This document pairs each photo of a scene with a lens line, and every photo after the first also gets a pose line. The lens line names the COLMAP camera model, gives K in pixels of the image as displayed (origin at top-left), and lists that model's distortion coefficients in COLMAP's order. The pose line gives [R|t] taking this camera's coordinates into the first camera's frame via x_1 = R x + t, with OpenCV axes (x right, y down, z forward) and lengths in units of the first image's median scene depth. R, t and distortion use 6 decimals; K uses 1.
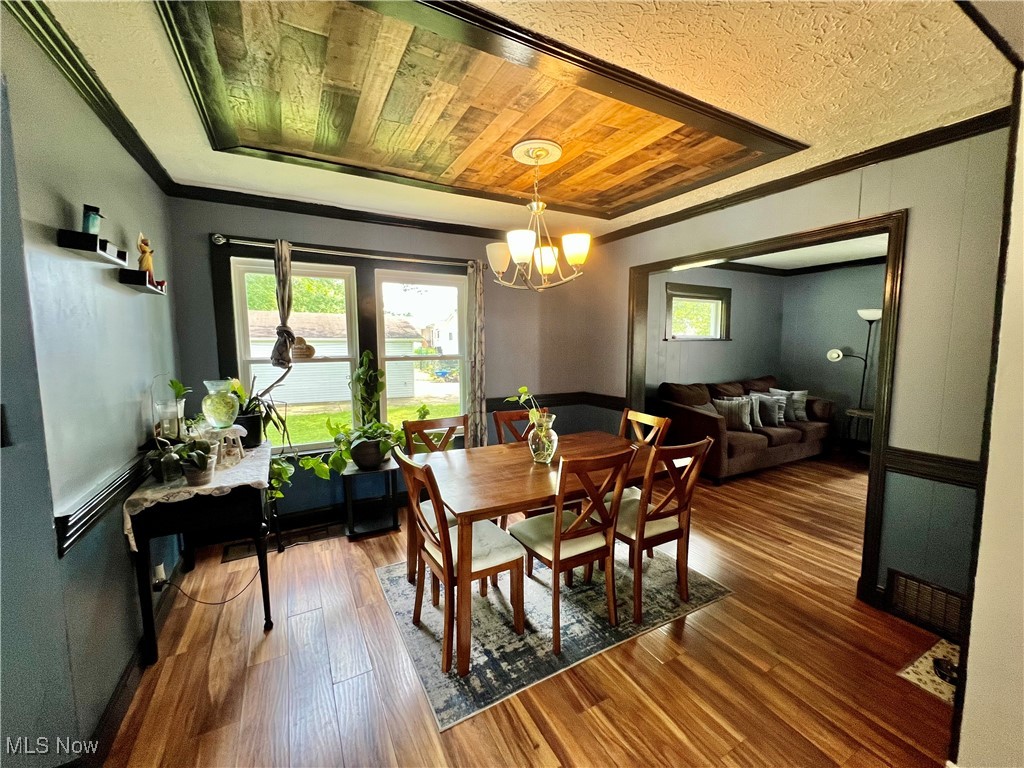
lens RADIAL K [[410.0, 0, 510.0], [0, 410.0, 383.7], [0, 0, 1]] dist [-0.002673, 0.000714]
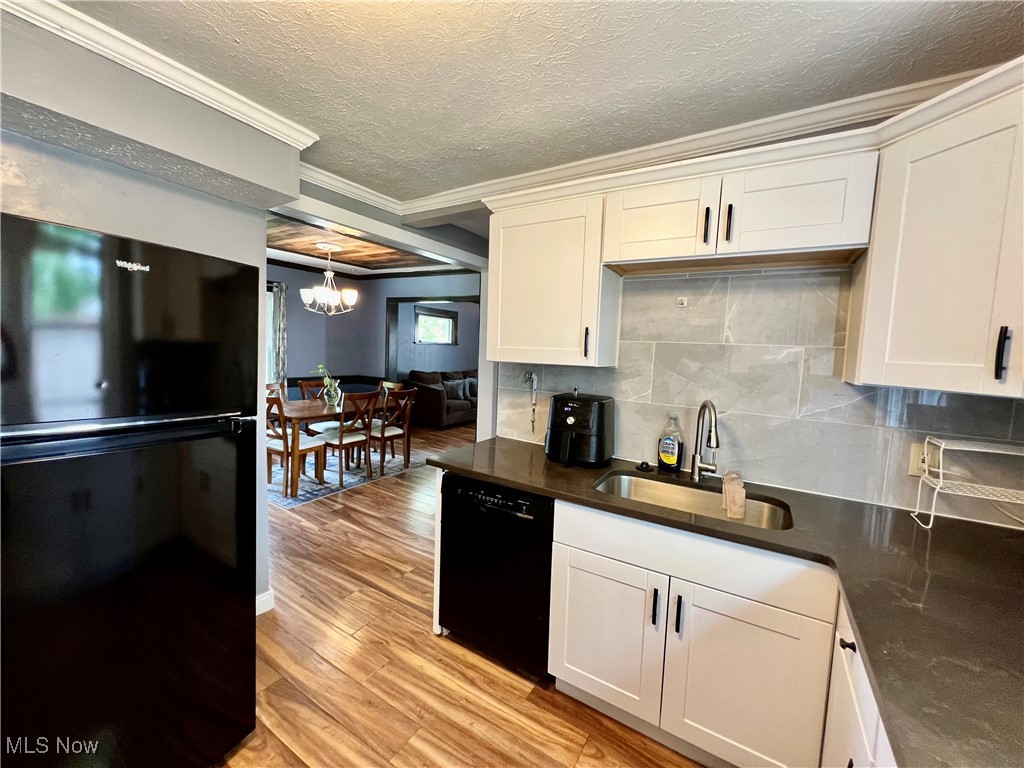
lens RADIAL K [[410.0, 0, 510.0], [0, 410.0, 383.7], [0, 0, 1]] dist [-0.002673, 0.000714]
pose [[0.867980, -0.003299, 0.496588, -0.144828], [0.002979, 0.999995, 0.001436, 0.091656], [-0.496590, 0.000233, 0.867985, -1.032266]]
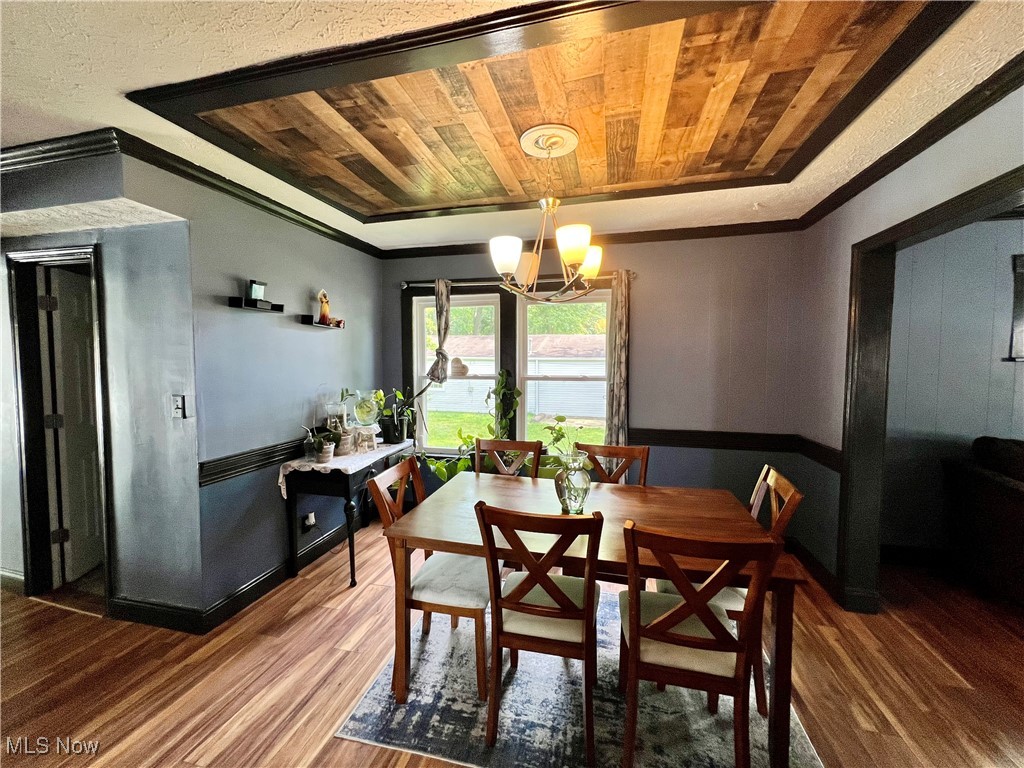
lens RADIAL K [[410.0, 0, 510.0], [0, 410.0, 383.7], [0, 0, 1]] dist [-0.002673, 0.000714]
pose [[0.735618, 0.038227, -0.676317, 0.524744], [-0.070054, 0.997346, -0.019823, -0.033654], [0.673765, 0.061961, 0.736344, 0.303189]]
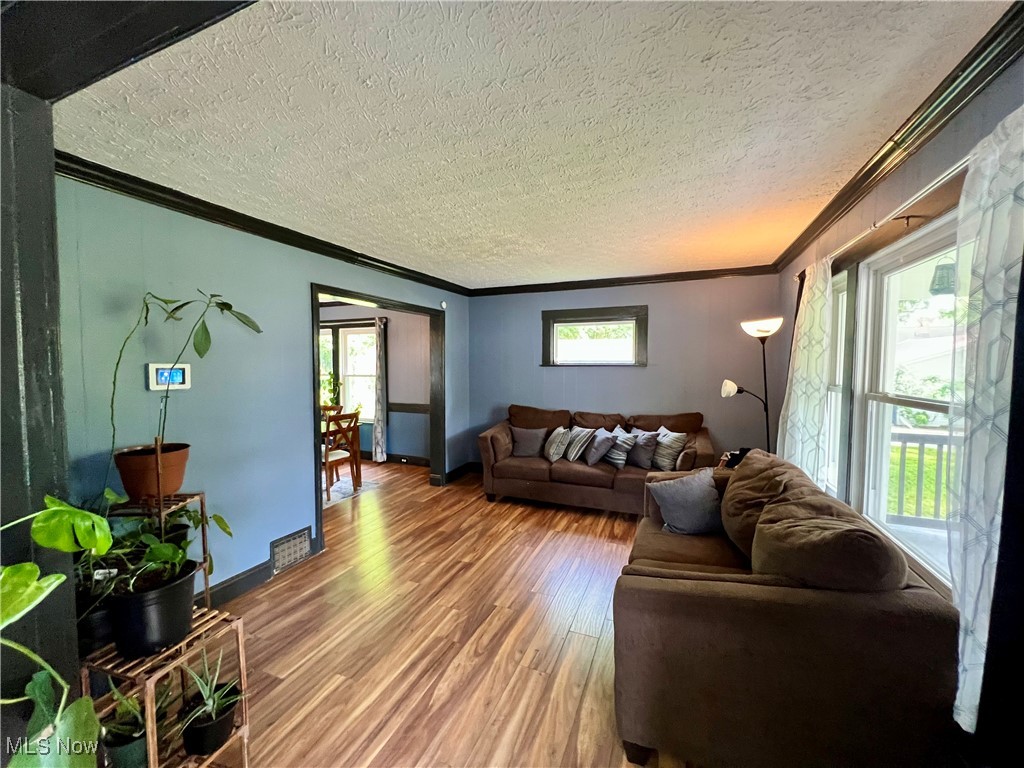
lens RADIAL K [[410.0, 0, 510.0], [0, 410.0, 383.7], [0, 0, 1]] dist [-0.002673, 0.000714]
pose [[0.628075, 0.043474, -0.776937, 2.325231], [-0.084559, 0.996339, -0.012607, -0.082819], [0.773544, 0.073616, 0.629452, 0.584200]]
